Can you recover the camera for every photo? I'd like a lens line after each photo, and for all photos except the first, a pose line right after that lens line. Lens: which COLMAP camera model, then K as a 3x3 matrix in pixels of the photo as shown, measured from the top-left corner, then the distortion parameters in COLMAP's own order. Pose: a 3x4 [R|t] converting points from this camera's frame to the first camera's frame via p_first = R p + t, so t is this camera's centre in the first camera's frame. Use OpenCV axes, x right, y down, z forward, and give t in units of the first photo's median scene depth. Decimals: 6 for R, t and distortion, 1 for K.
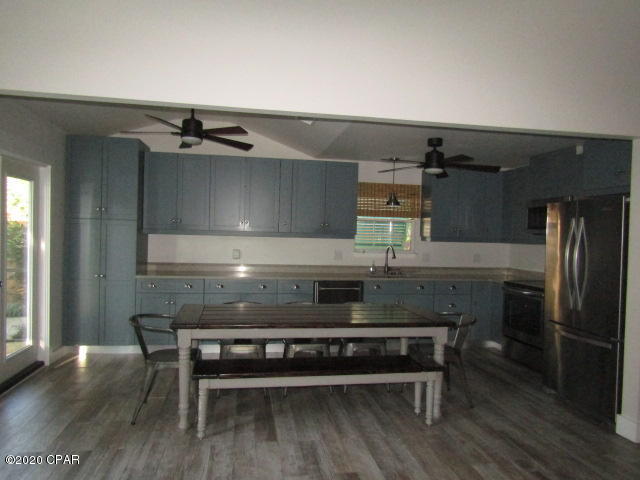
lens RADIAL K [[452.3, 0, 320.0], [0, 452.3, 240.0], [0, 0, 1]] dist [-0.016125, 0.007354]
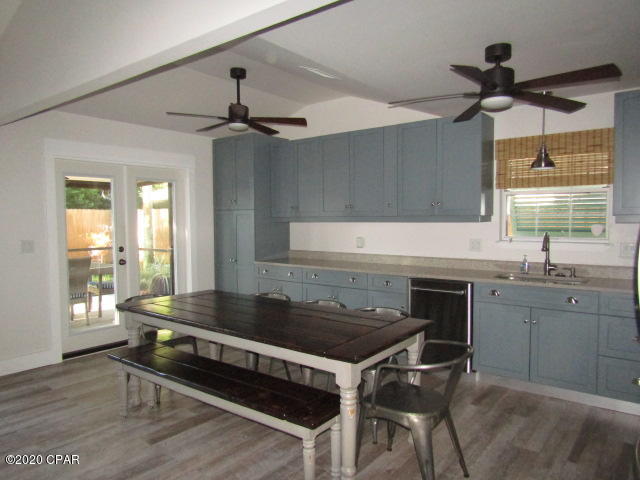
lens RADIAL K [[449.5, 0, 320.0], [0, 449.5, 240.0], [0, 0, 1]] dist [-0.011571, -0.004395]
pose [[0.665757, 0.003685, -0.746159, 0.494240], [0.012231, 0.999800, 0.015851, 0.013128], [0.746068, -0.019679, 0.665579, 0.403694]]
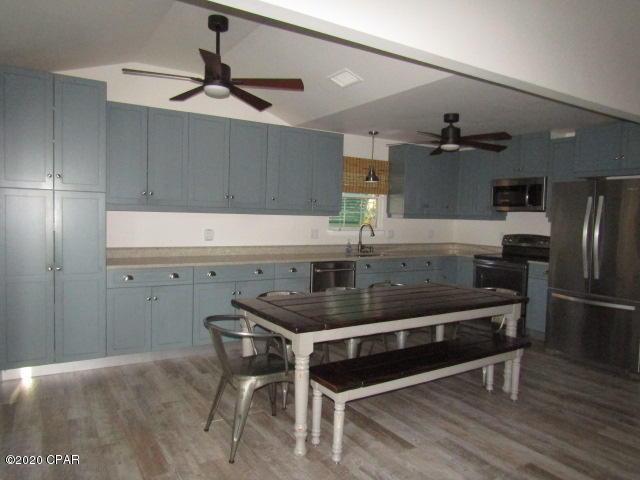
lens RADIAL K [[449.5, 0, 320.0], [0, 449.5, 240.0], [0, 0, 1]] dist [-0.011571, -0.004395]
pose [[0.925321, -0.024510, 0.378391, -0.360422], [0.005624, 0.998686, 0.050936, -0.000678], [-0.379142, -0.045004, 0.924243, 0.173571]]
